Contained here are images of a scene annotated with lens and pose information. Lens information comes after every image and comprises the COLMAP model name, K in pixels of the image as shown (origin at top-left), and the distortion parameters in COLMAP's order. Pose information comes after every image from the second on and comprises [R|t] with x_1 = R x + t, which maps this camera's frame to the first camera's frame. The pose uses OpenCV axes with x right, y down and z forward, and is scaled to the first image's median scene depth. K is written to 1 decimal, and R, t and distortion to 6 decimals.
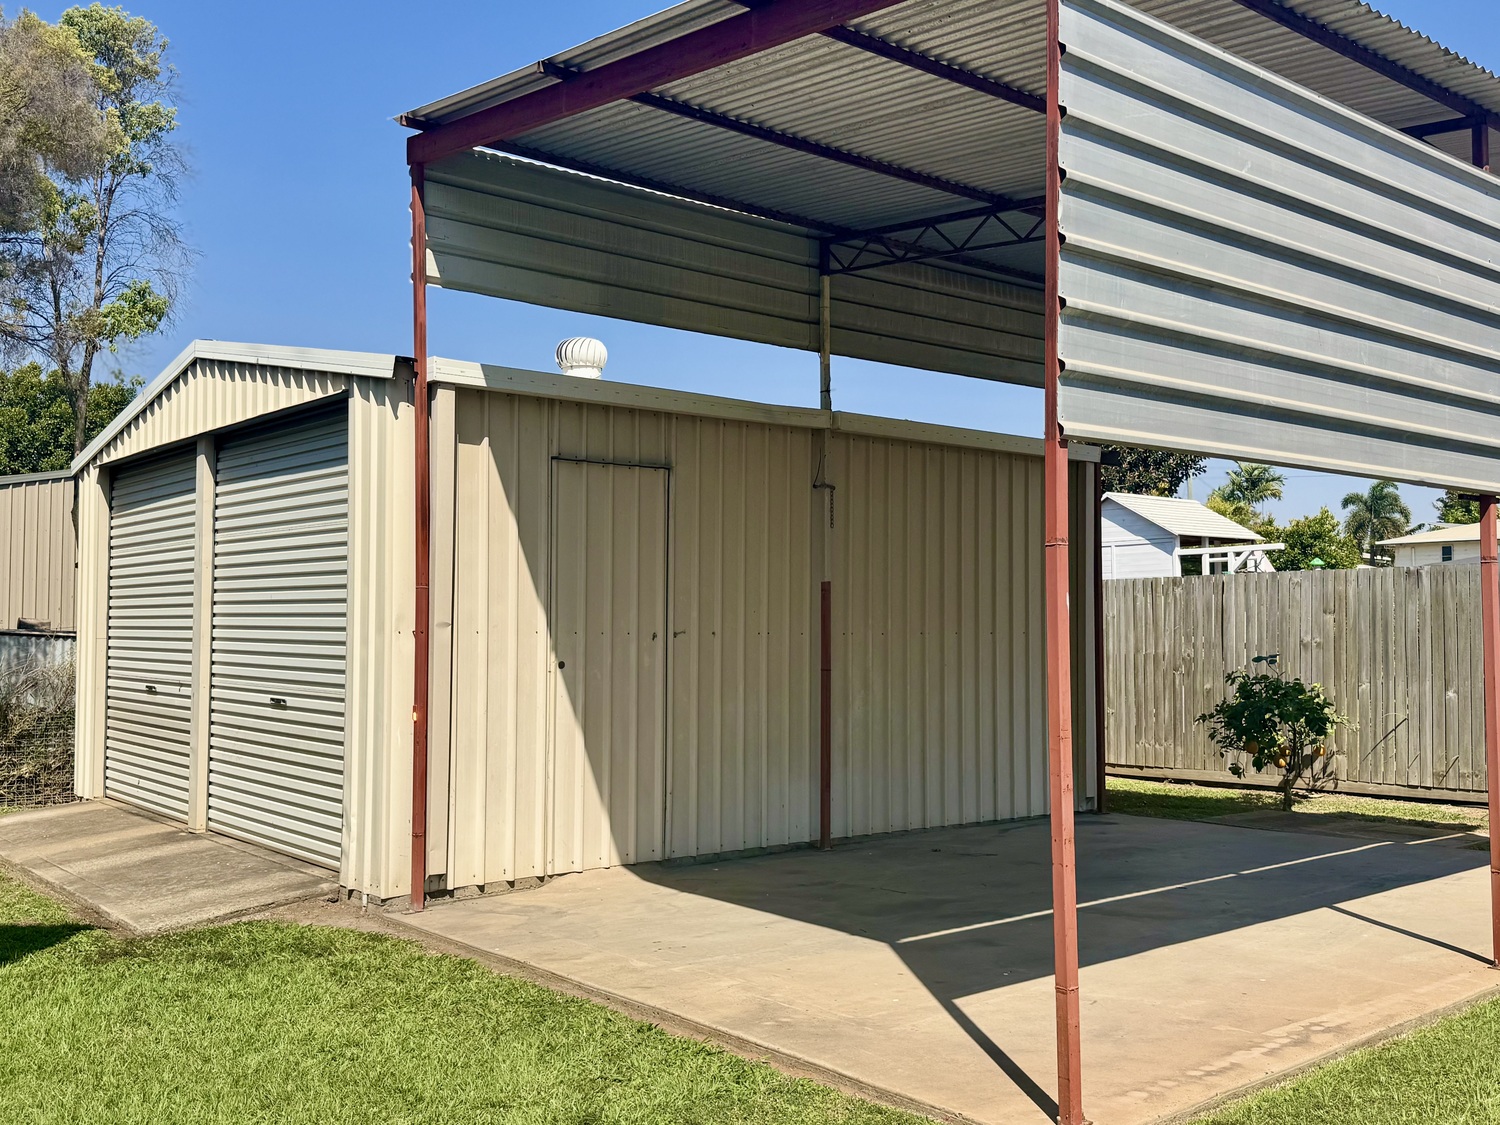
lens RADIAL K [[1398.7, 0, 750.0], [0, 1398.7, 562.5], [0, 0, 1]] dist [0.069132, -0.220796]
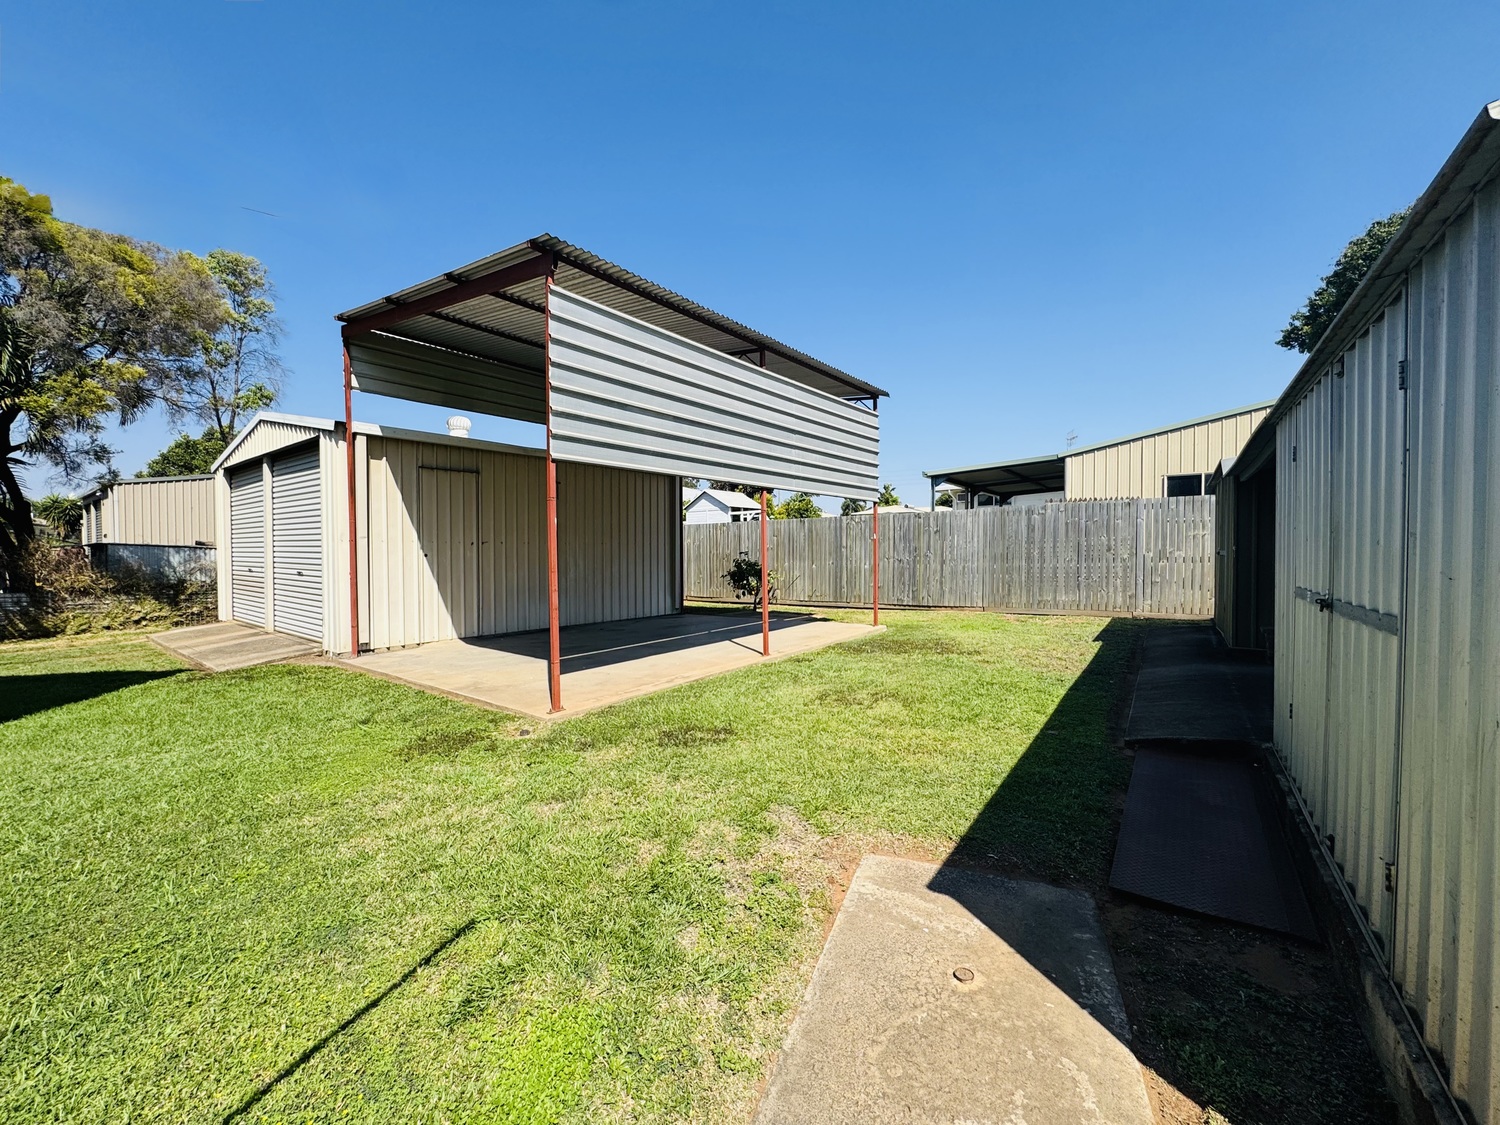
lens RADIAL K [[595.9, 0, 753.6], [0, 595.9, 557.1], [0, 0, 1]] dist [-0.030135, 0.000024]
pose [[0.972270, -0.008205, 0.233719, 0.151990], [-0.005741, 0.998246, 0.058928, 0.012879], [-0.233792, -0.058636, 0.970517, -0.086803]]
